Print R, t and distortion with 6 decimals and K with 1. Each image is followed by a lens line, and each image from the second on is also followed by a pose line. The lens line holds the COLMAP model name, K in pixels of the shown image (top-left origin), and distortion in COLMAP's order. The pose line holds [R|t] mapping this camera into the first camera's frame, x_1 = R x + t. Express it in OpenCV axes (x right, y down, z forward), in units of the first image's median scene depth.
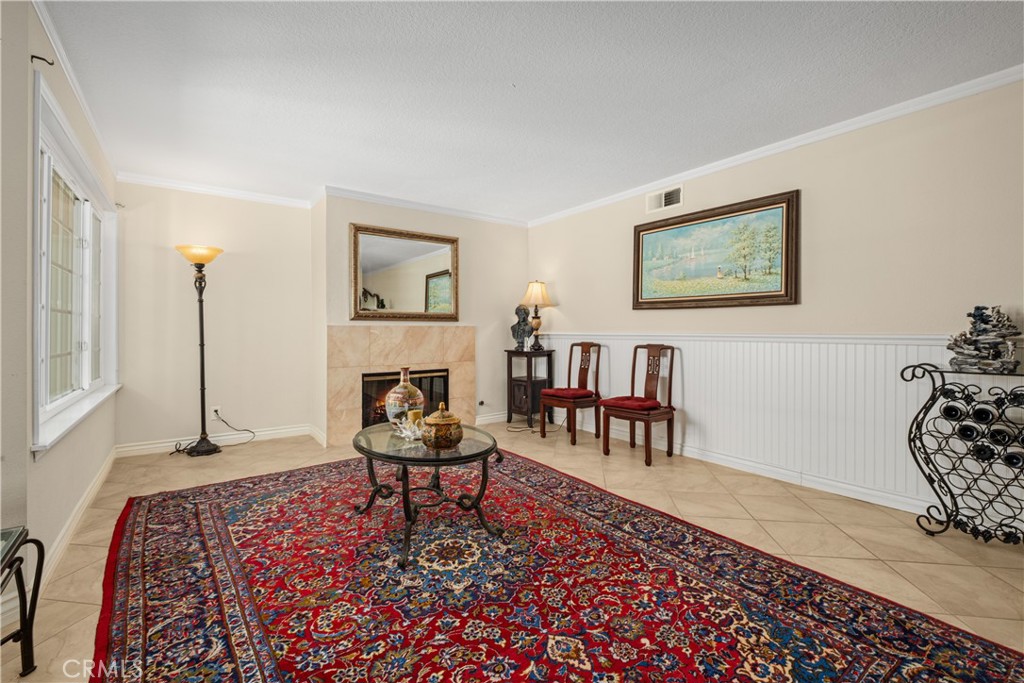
lens RADIAL K [[444.5, 0, 512.3], [0, 444.5, 337.7], [0, 0, 1]] dist [0.000749, -0.006166]
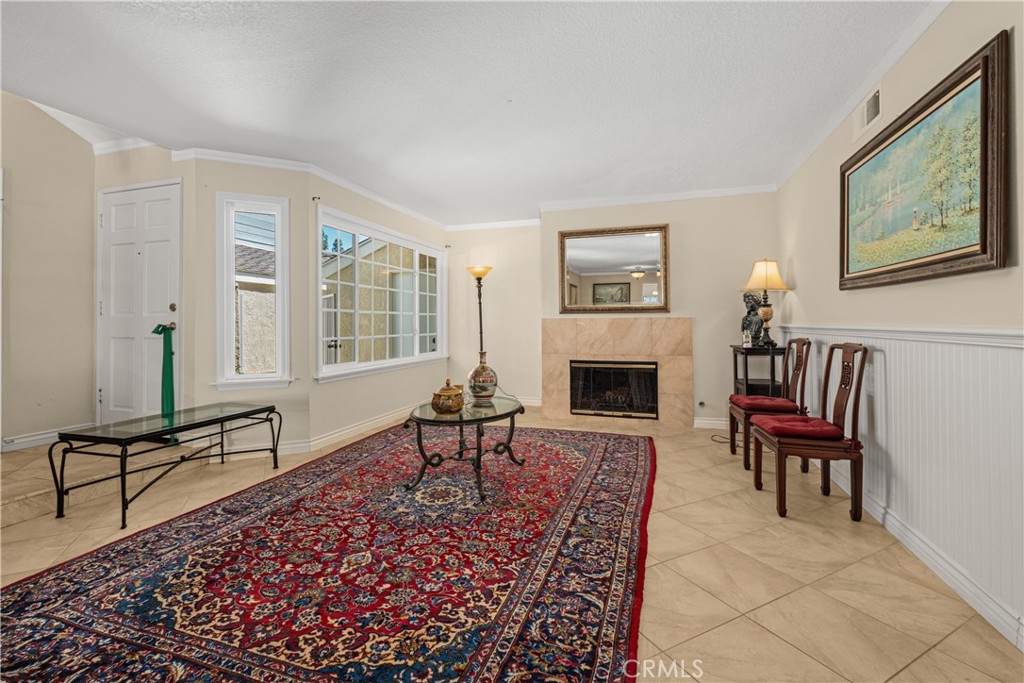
lens RADIAL K [[446.0, 0, 508.9], [0, 446.0, 323.2], [0, 0, 1]] dist [-0.000382, -0.000097]
pose [[0.582666, -0.000542, -0.812711, 0.746406], [-0.011320, 0.999897, -0.008783, -0.003341], [0.812633, 0.014317, 0.582600, 0.290782]]
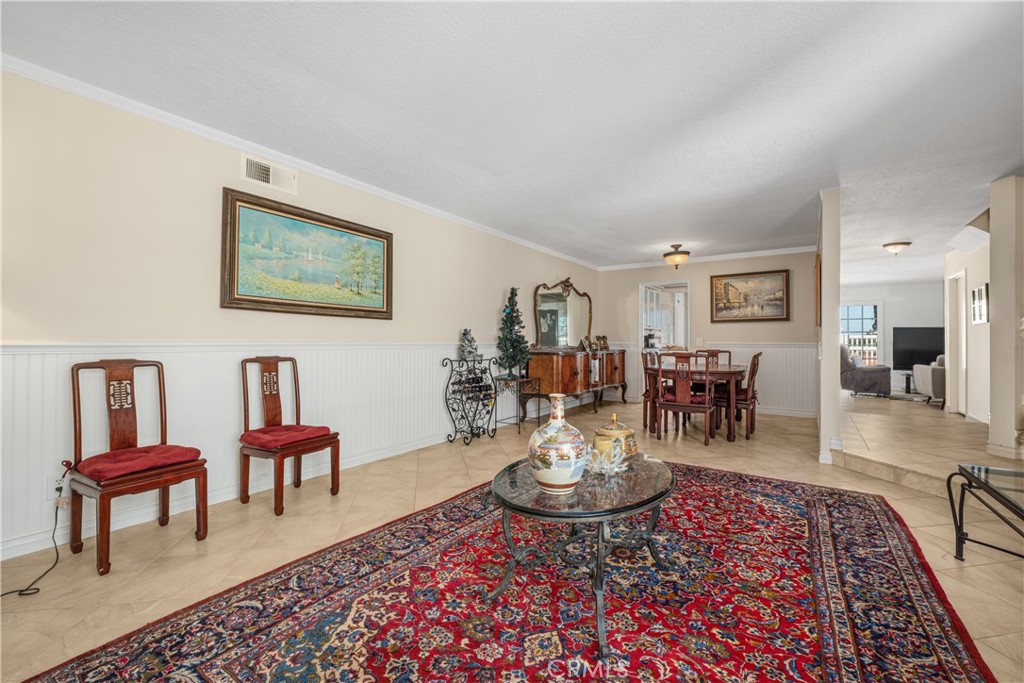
lens RADIAL K [[444.5, 0, 512.3], [0, 444.5, 337.7], [0, 0, 1]] dist [0.000749, -0.006166]
pose [[-0.343246, 0.006786, 0.939221, -0.748938], [0.010702, 0.999937, -0.003313, -0.013894], [-0.939185, 0.008914, -0.343297, 1.158010]]
